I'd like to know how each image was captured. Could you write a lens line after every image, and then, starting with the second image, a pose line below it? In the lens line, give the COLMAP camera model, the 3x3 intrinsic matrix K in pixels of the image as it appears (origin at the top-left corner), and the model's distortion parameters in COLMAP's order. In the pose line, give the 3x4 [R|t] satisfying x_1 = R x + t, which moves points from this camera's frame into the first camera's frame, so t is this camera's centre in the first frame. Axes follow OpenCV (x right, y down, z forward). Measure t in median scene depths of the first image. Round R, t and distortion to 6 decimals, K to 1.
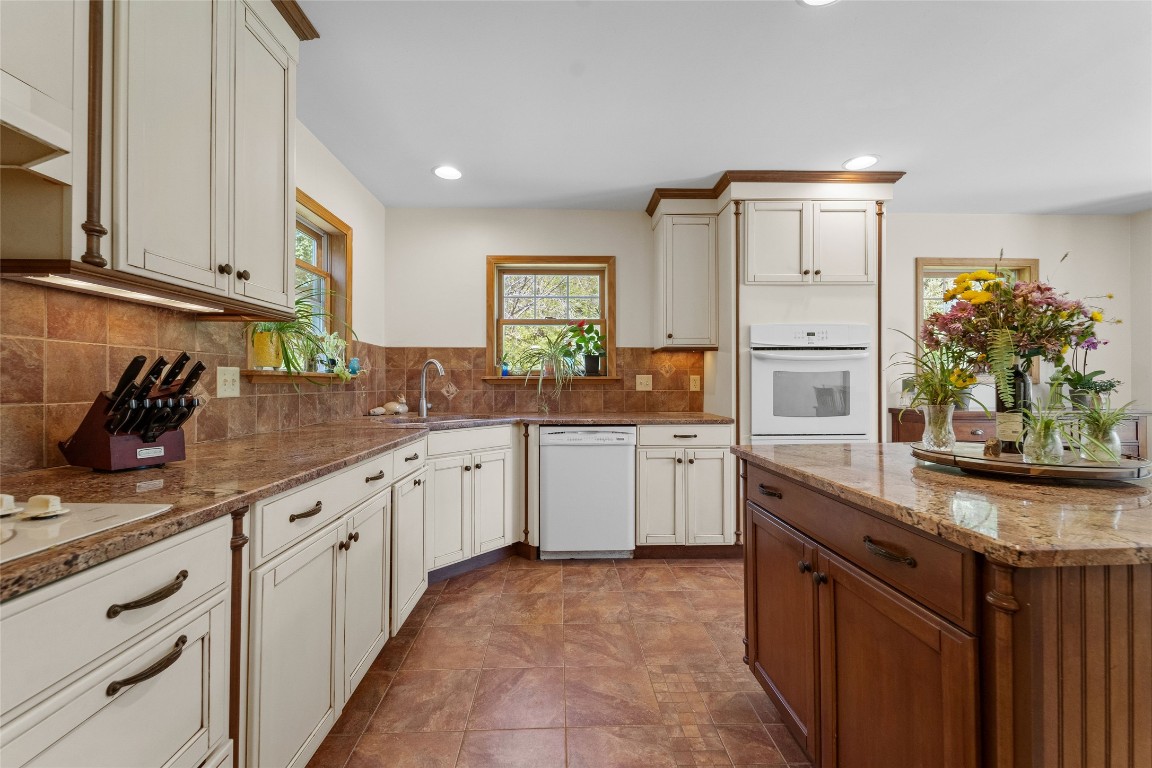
lens RADIAL K [[464.8, 0, 576.0], [0, 464.8, 384.0], [0, 0, 1]] dist [0.000195, -0.000077]
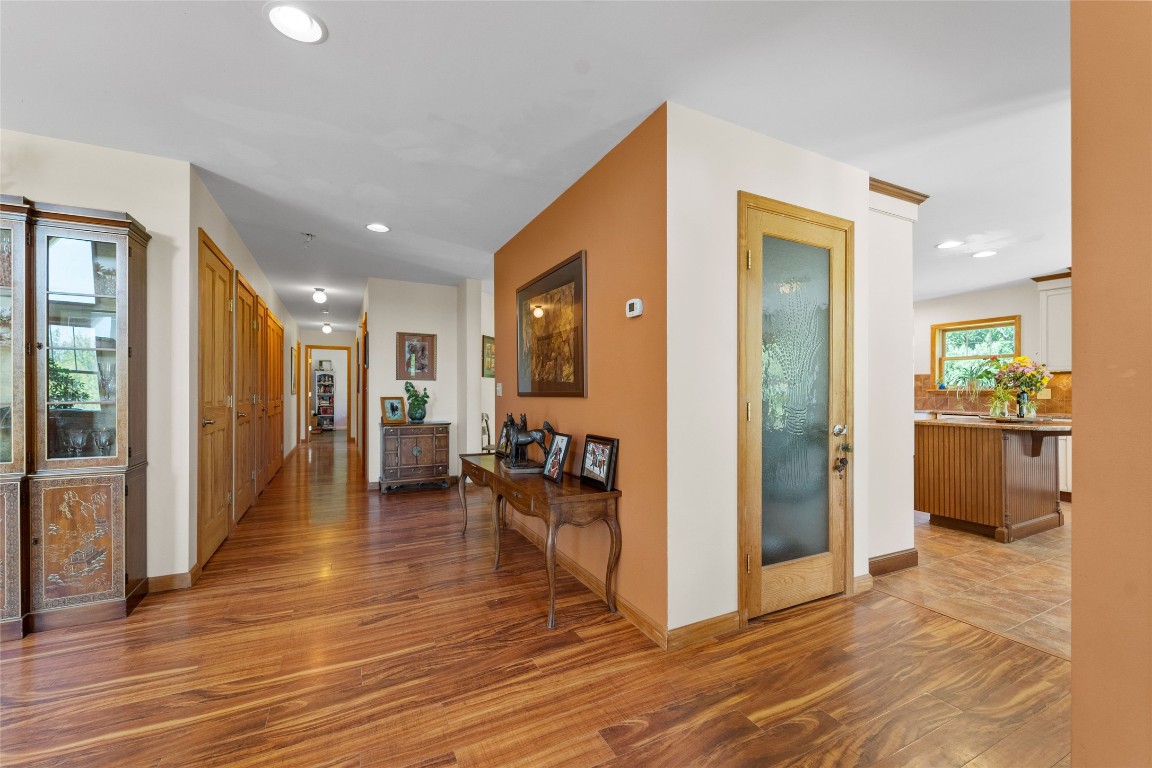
lens RADIAL K [[469.0, 0, 576.4], [0, 469.0, 389.4], [0, 0, 1]] dist [-0.000019, -0.000295]
pose [[0.418592, -0.000686, -0.908174, 1.097056], [-0.003997, 0.999989, -0.002598, -0.007304], [0.908166, 0.004718, 0.418584, -1.287699]]
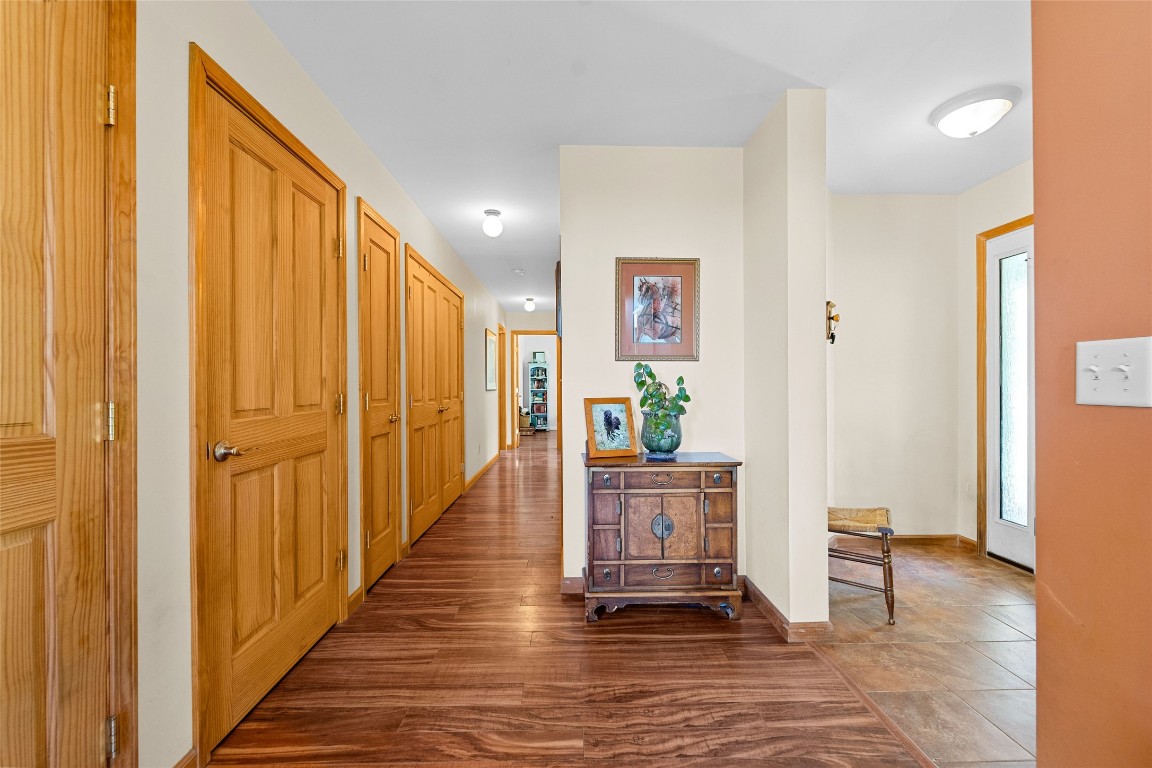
lens RADIAL K [[500.9, 0, 573.2], [0, 500.9, 380.7], [0, 0, 1]] dist [0.000679, -0.000231]
pose [[-0.015647, -0.008705, -0.999840, -0.003046], [-0.000324, 0.999962, -0.008701, -0.002739], [0.999878, 0.000188, -0.015649, -1.220133]]
